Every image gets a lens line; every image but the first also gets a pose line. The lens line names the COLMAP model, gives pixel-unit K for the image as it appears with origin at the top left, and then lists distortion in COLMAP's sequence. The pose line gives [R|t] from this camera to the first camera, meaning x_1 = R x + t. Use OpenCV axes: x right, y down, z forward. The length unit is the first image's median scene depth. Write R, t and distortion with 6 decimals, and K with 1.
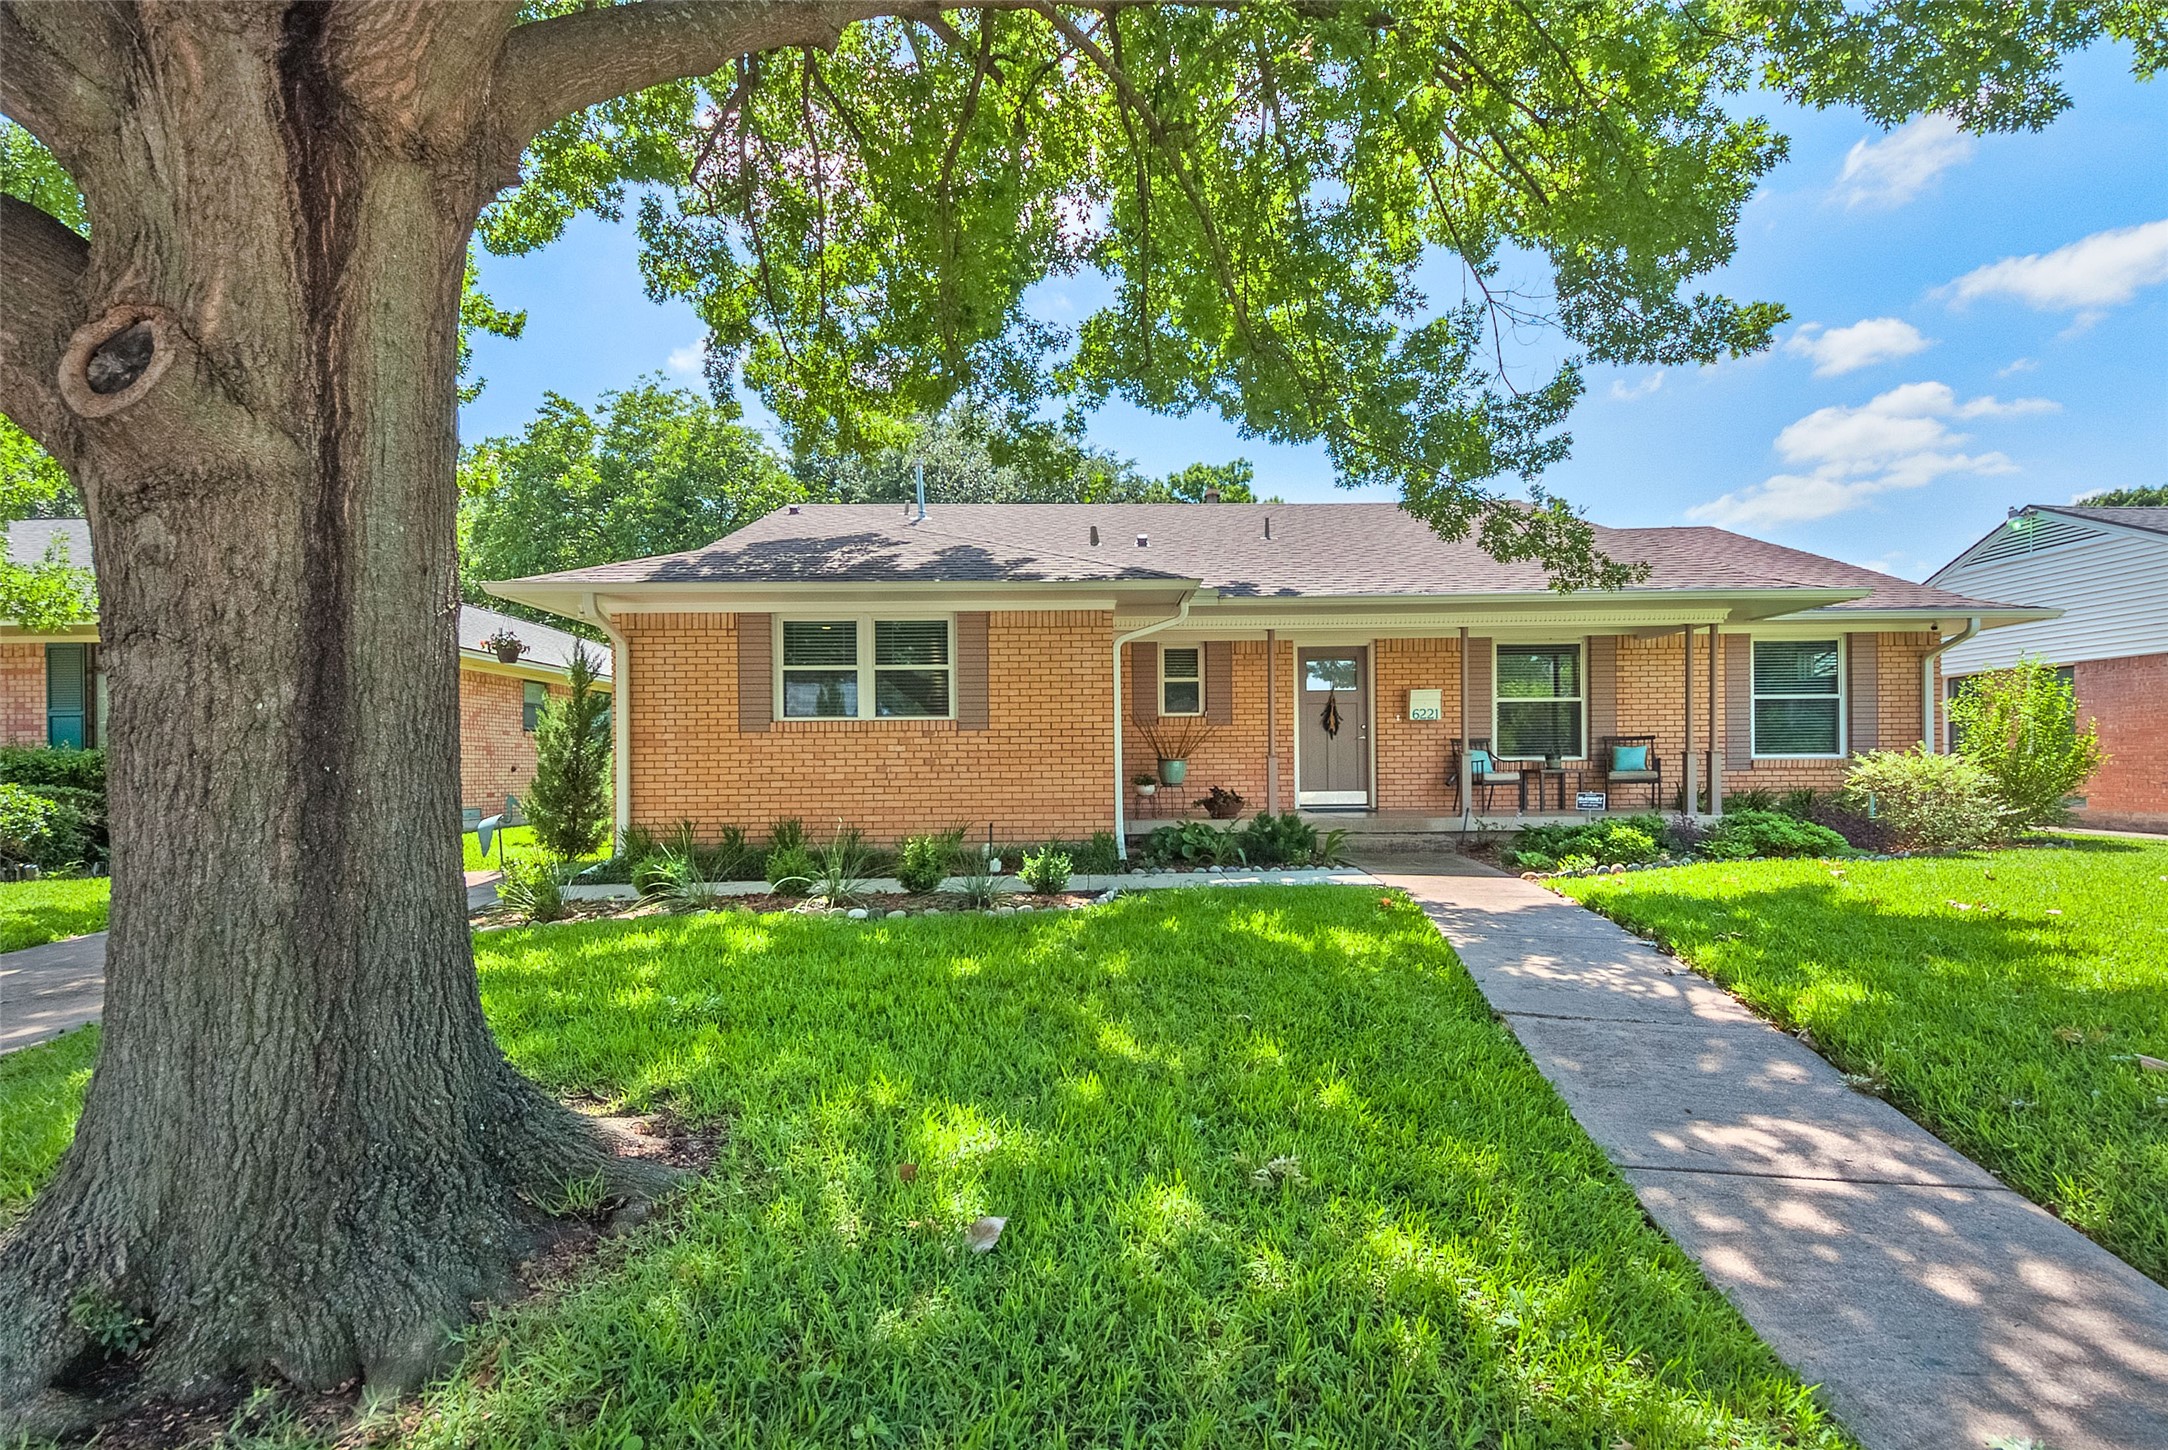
lens RADIAL K [[966.1, 0, 1079.8], [0, 966.1, 765.0], [0, 0, 1]] dist [-0.000830, -0.001003]
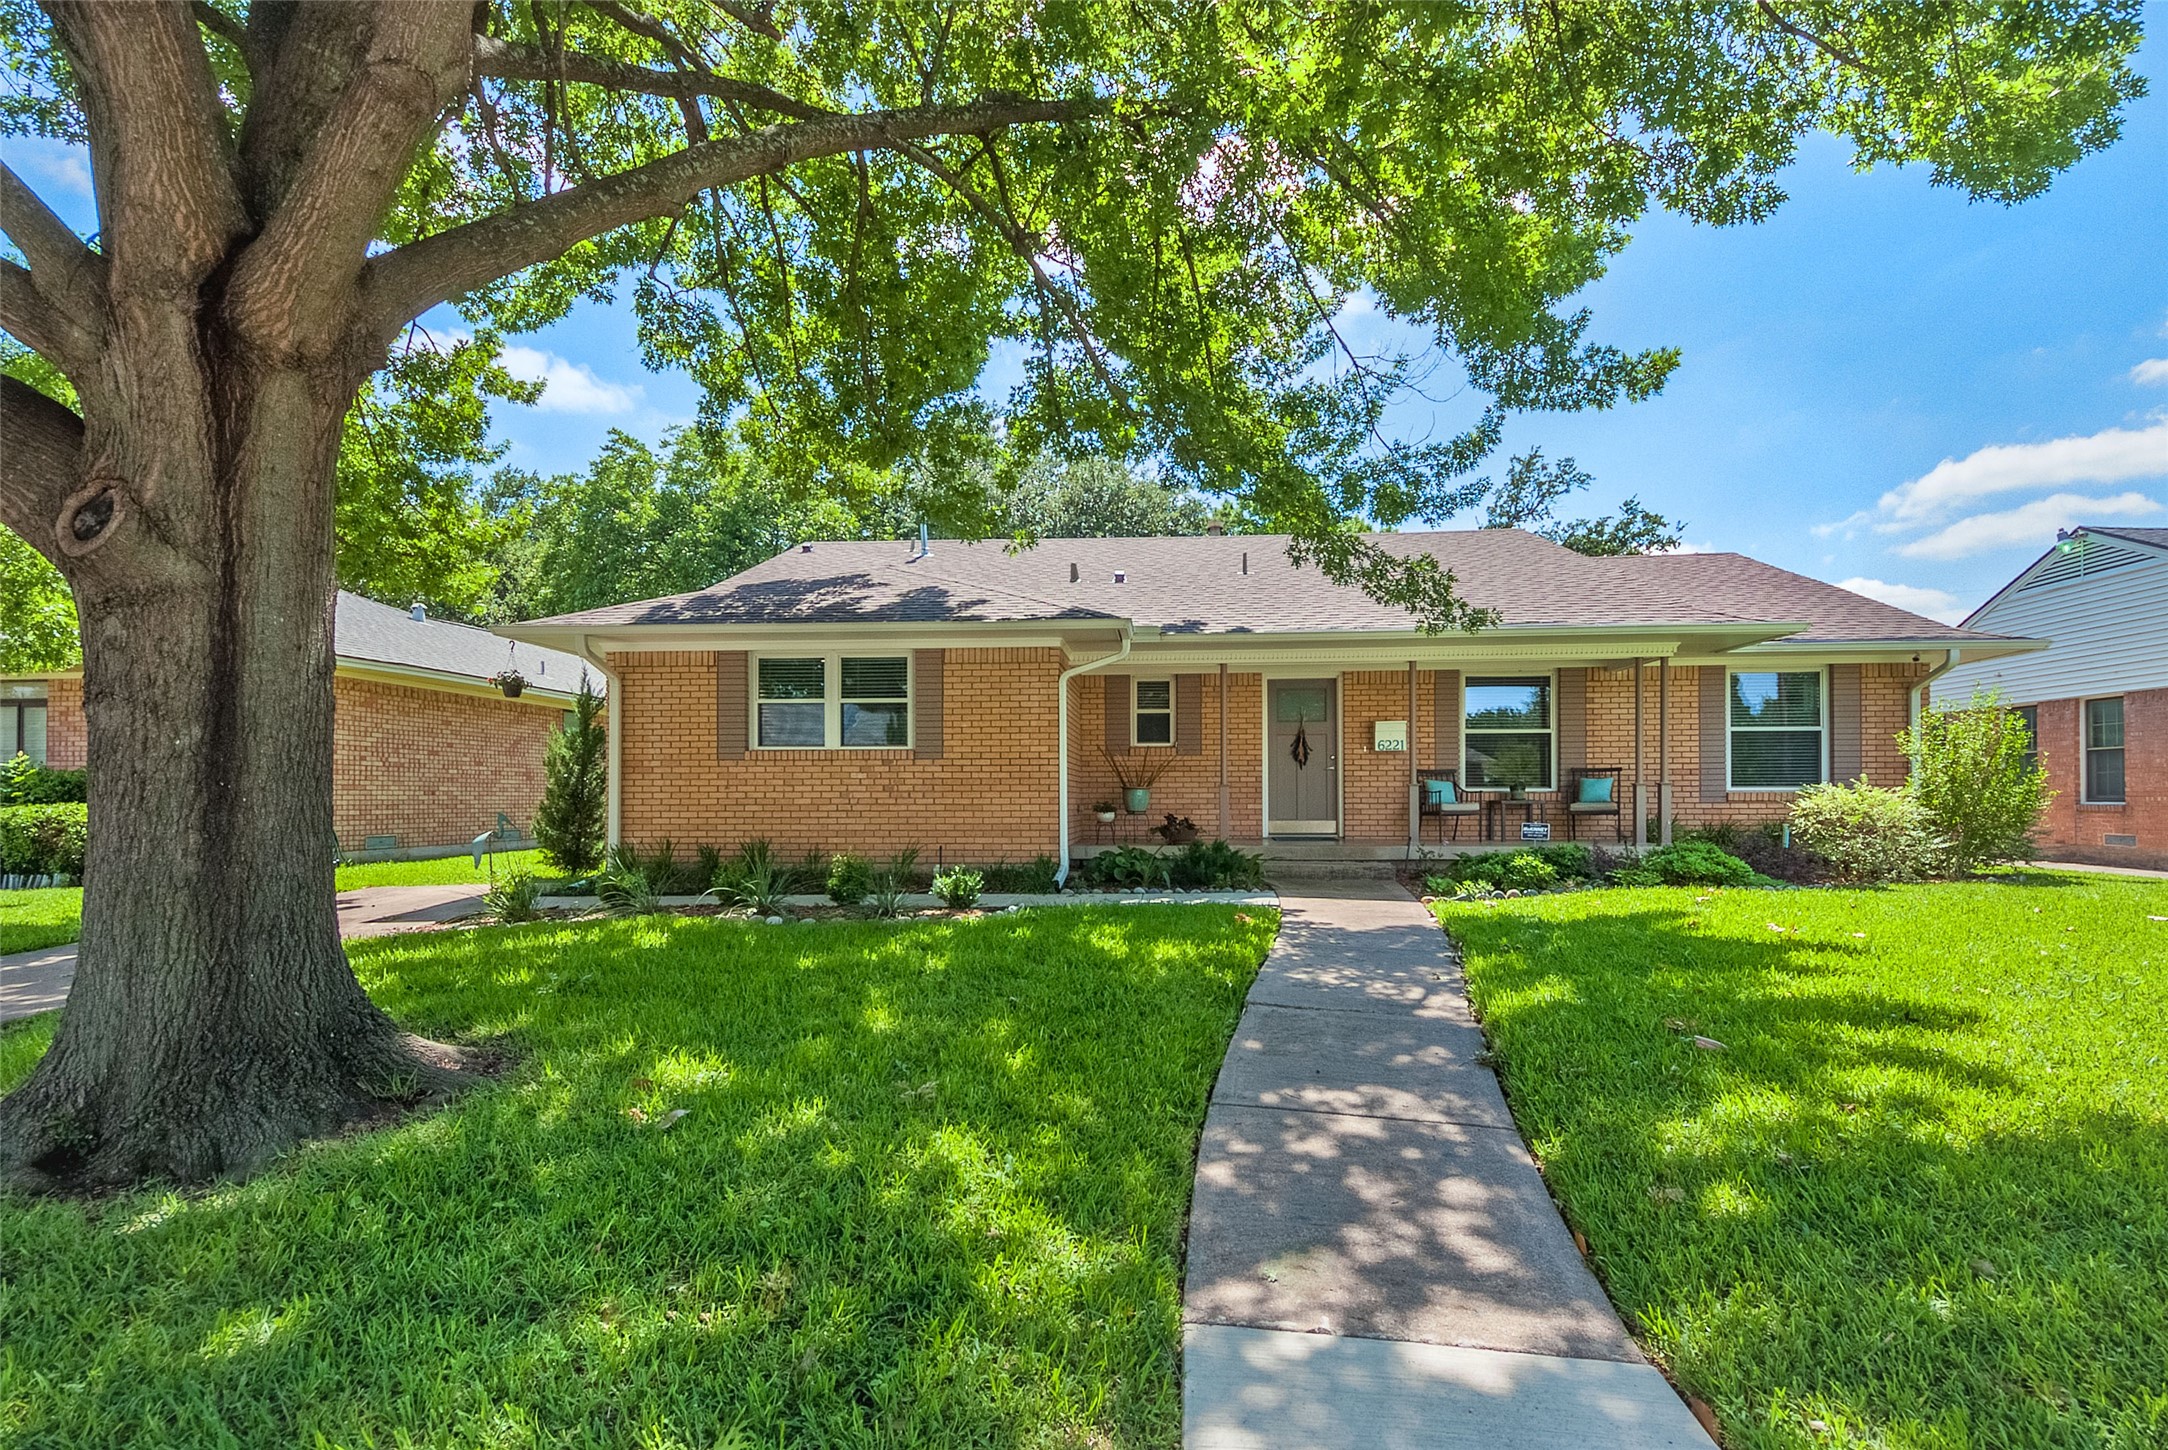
lens RADIAL K [[998.6, 0, 1078.6], [0, 998.6, 786.6], [0, 0, 1]] dist [-0.005927, 0.002896]
pose [[0.996810, 0.006715, -0.079527, 0.158798], [-0.007401, 0.999938, -0.008330, 0.002630], [0.079466, 0.008892, 0.996798, -0.103313]]
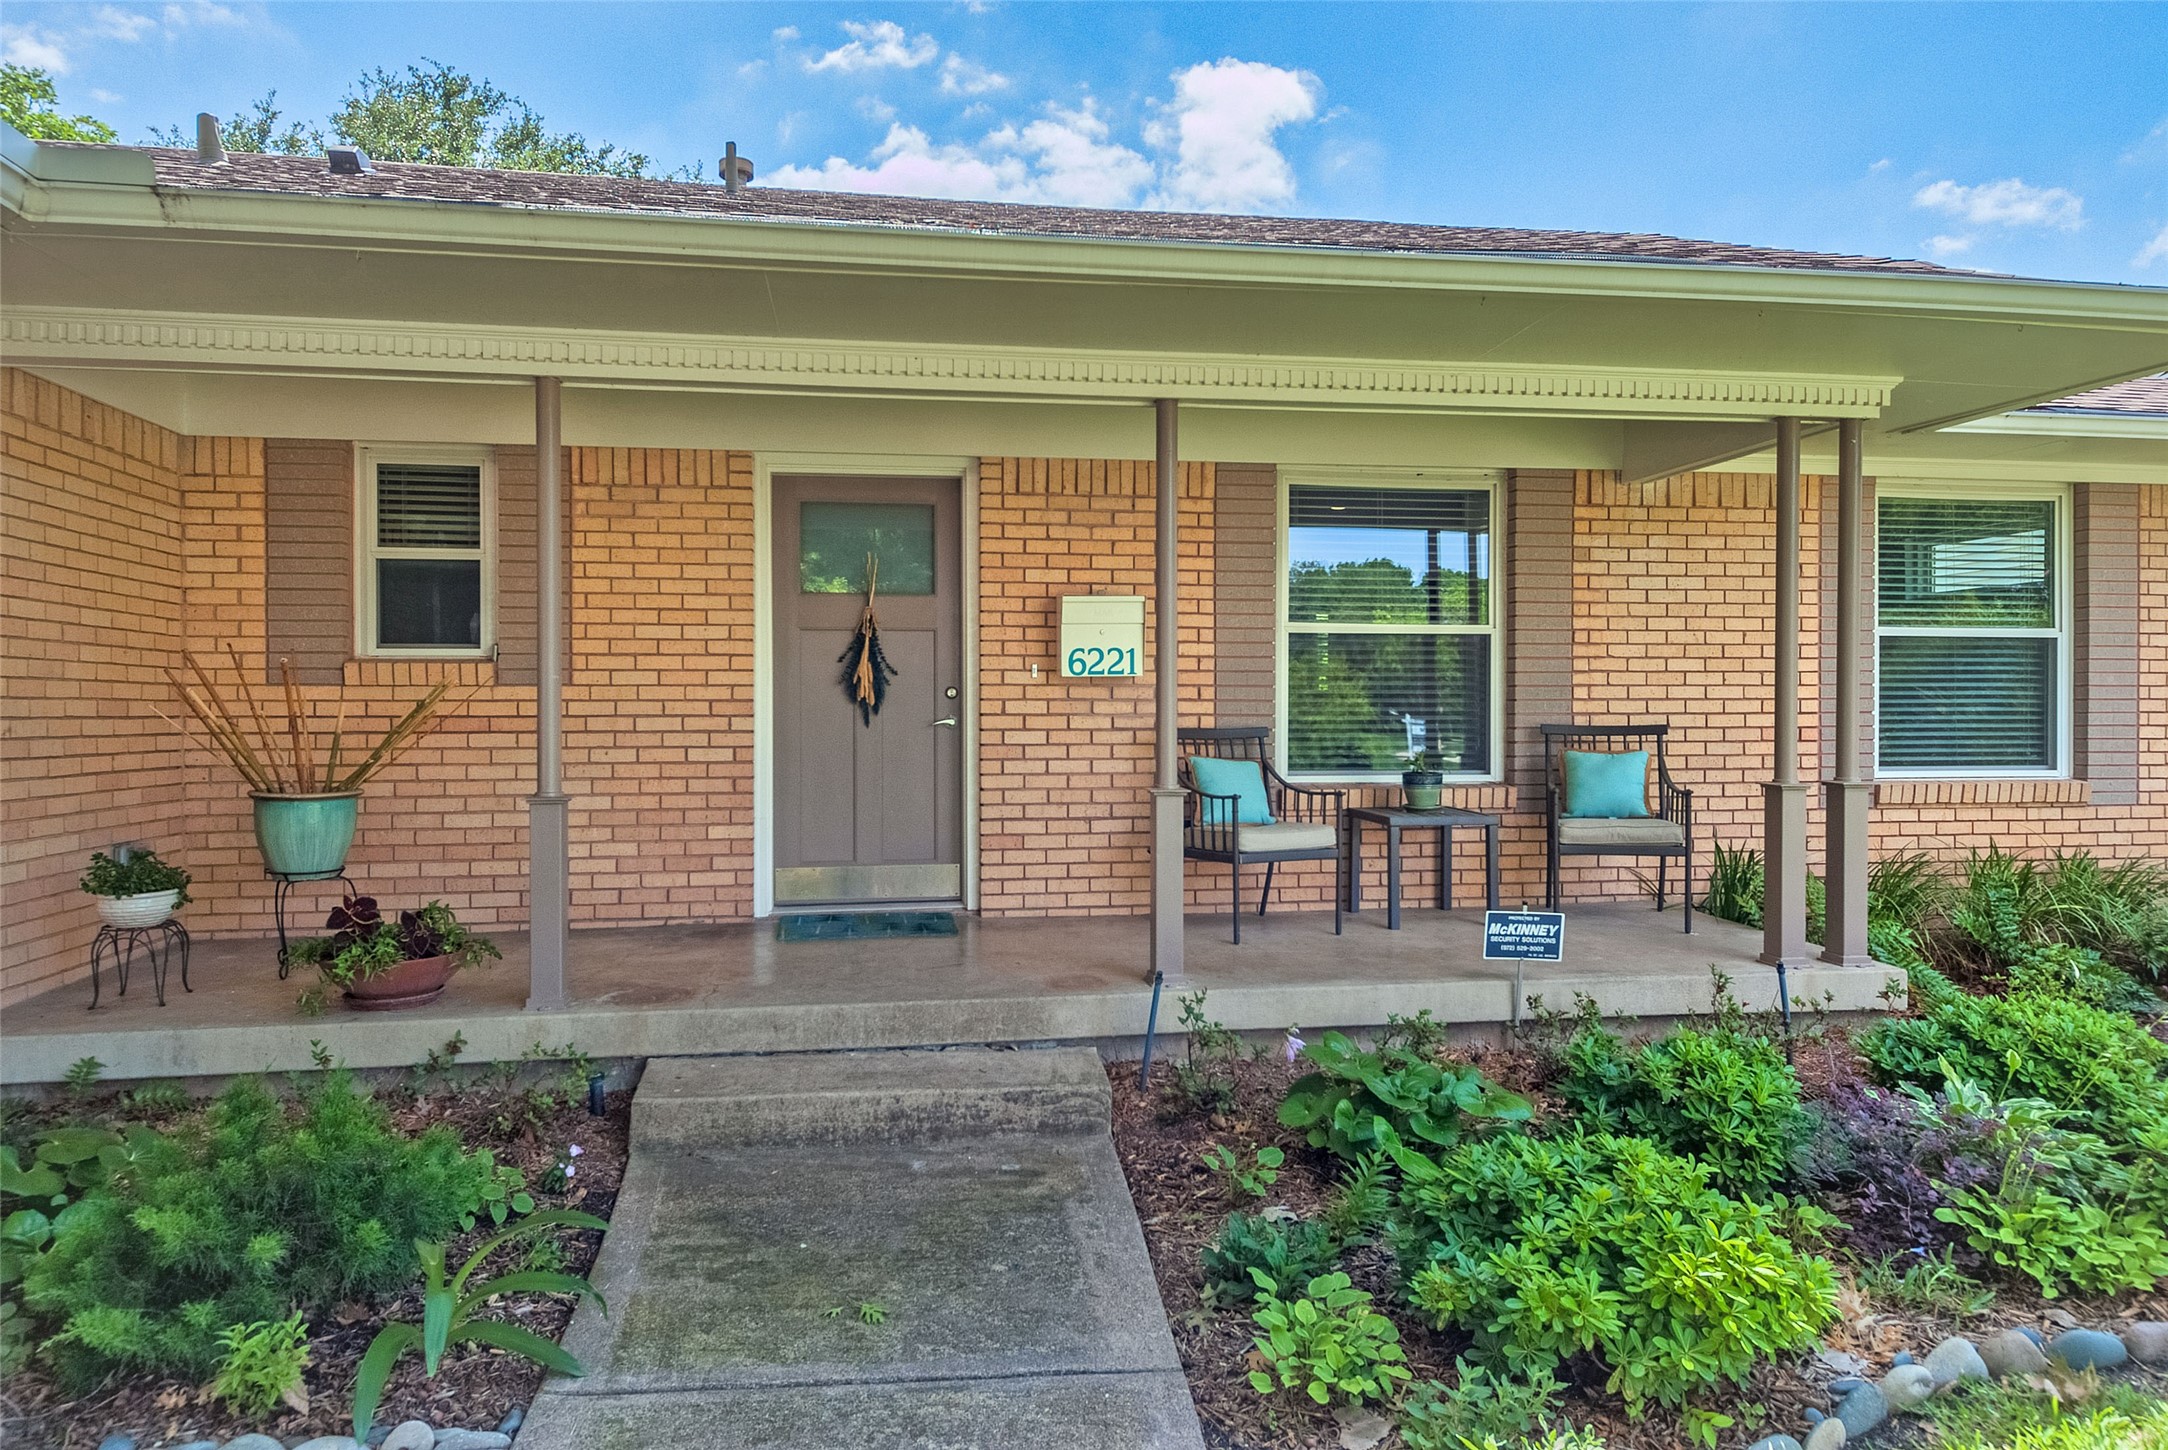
lens RADIAL K [[1349.9, 0, 1035.5], [0, 1349.9, 714.4], [0, 0, 1]] dist [0.010355, 0.000199]
pose [[0.985203, 0.006810, 0.171253, 0.340257], [-0.007443, 0.999968, 0.003054, -0.047491], [-0.171227, -0.004283, 0.985222, 0.687093]]
